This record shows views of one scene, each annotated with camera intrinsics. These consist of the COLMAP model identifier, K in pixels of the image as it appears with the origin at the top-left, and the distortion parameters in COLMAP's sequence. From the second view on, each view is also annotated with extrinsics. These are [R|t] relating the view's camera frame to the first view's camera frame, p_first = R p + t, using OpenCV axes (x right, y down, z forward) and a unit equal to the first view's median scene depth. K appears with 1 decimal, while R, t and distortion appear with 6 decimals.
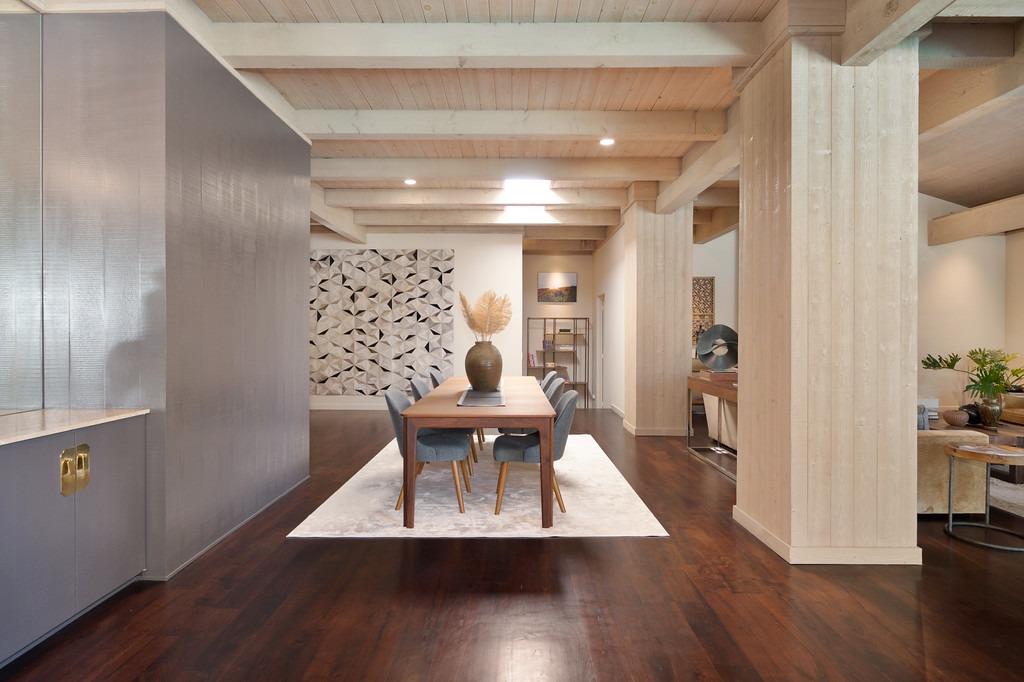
lens RADIAL K [[537.6, 0, 510.8], [0, 537.6, 334.7], [0, 0, 1]] dist [-0.001159, -0.000302]
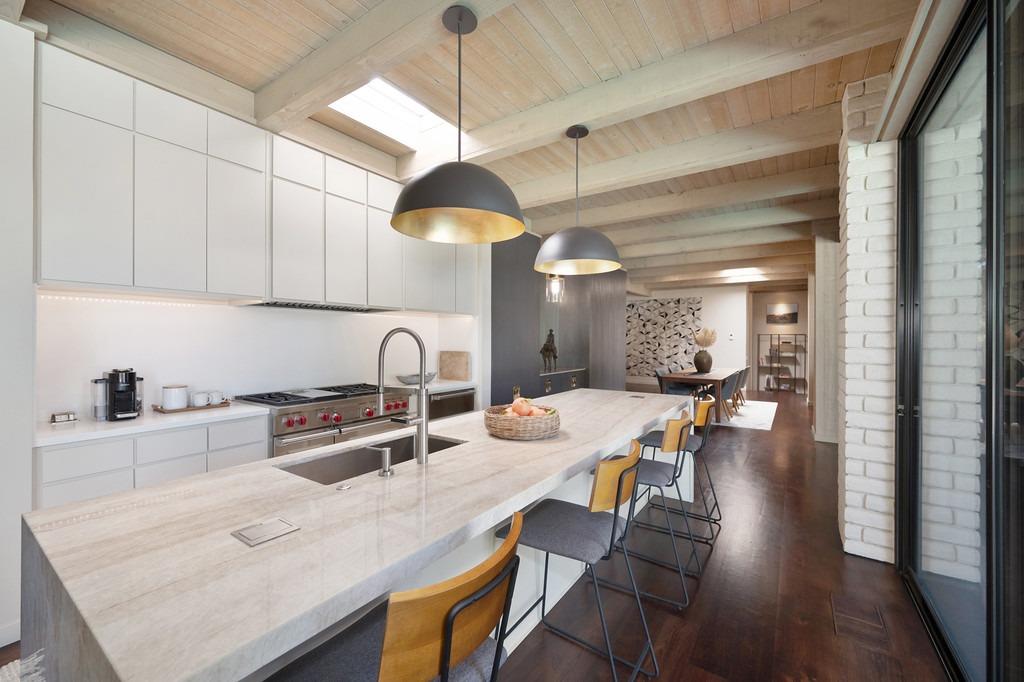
lens RADIAL K [[411.9, 0, 512.0], [0, 411.9, 341.0], [0, 0, 1]] dist [0.000910, 0.000084]
pose [[0.825408, 0.005690, -0.564508, 0.145322], [-0.004483, 0.999984, 0.003524, -0.015920], [0.564519, -0.000378, 0.825420, -0.473165]]
